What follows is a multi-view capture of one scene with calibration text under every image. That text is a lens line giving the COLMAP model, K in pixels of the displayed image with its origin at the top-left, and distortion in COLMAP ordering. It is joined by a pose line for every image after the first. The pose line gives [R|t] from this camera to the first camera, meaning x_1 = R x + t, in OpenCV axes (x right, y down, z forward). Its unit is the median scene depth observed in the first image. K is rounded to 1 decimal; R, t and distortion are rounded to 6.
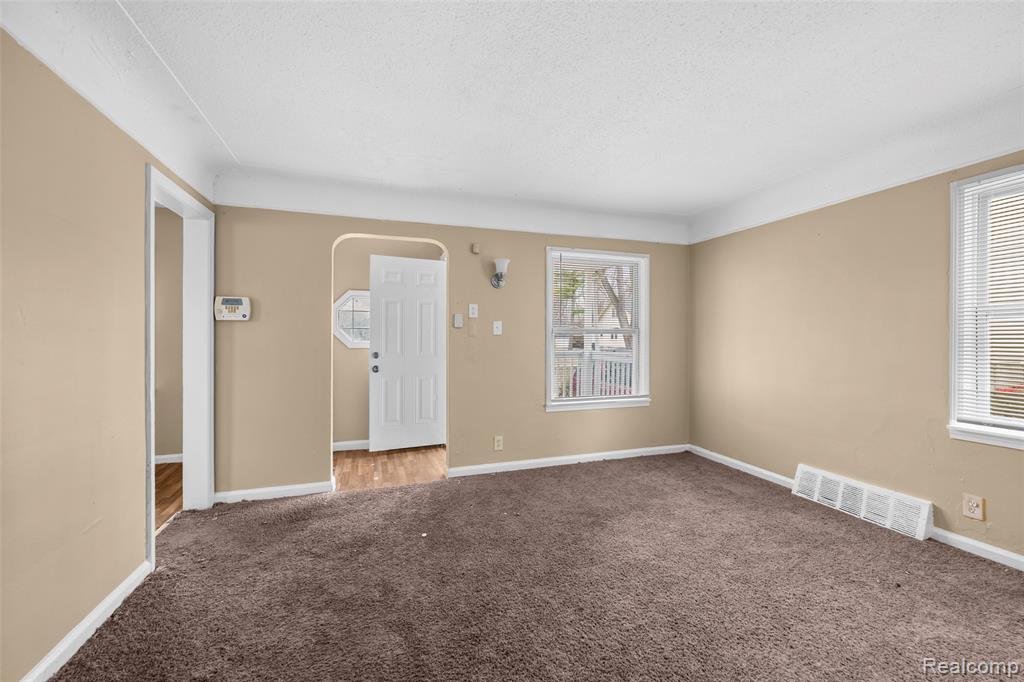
lens RADIAL K [[407.5, 0, 506.0], [0, 407.5, 340.7], [0, 0, 1]] dist [-0.000503, 0.000136]
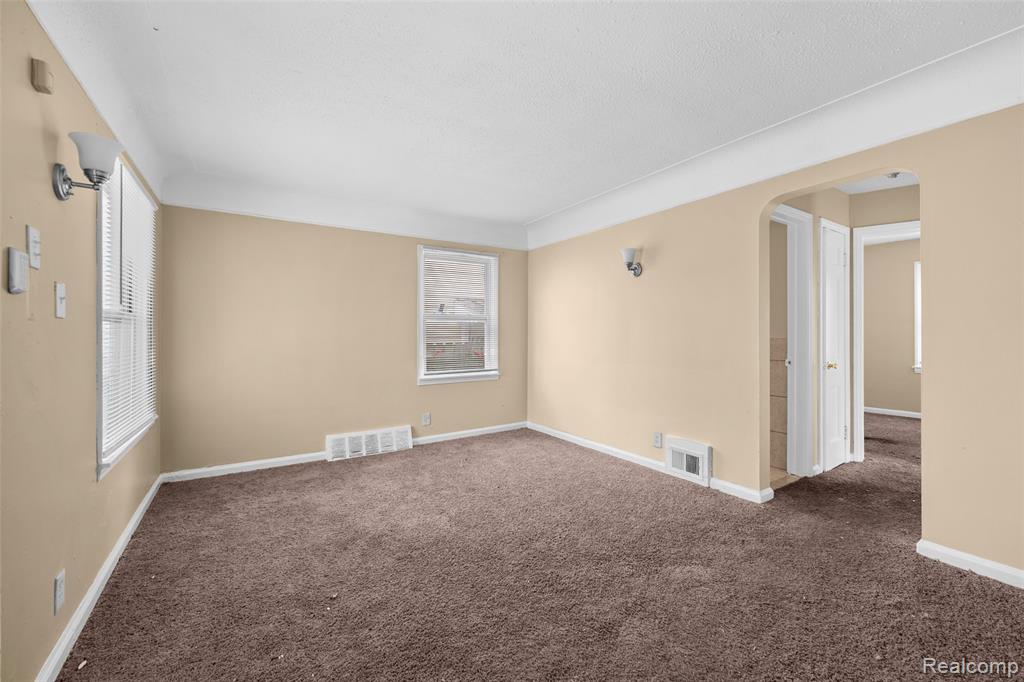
lens RADIAL K [[407.5, 0, 517.2], [0, 407.5, 337.1], [0, 0, 1]] dist [-0.000503, 0.000136]
pose [[-0.245692, -0.004908, 0.969335, -0.543015], [0.014393, 0.999858, 0.008710, 0.009359], [-0.969241, 0.016091, -0.245587, 0.706685]]
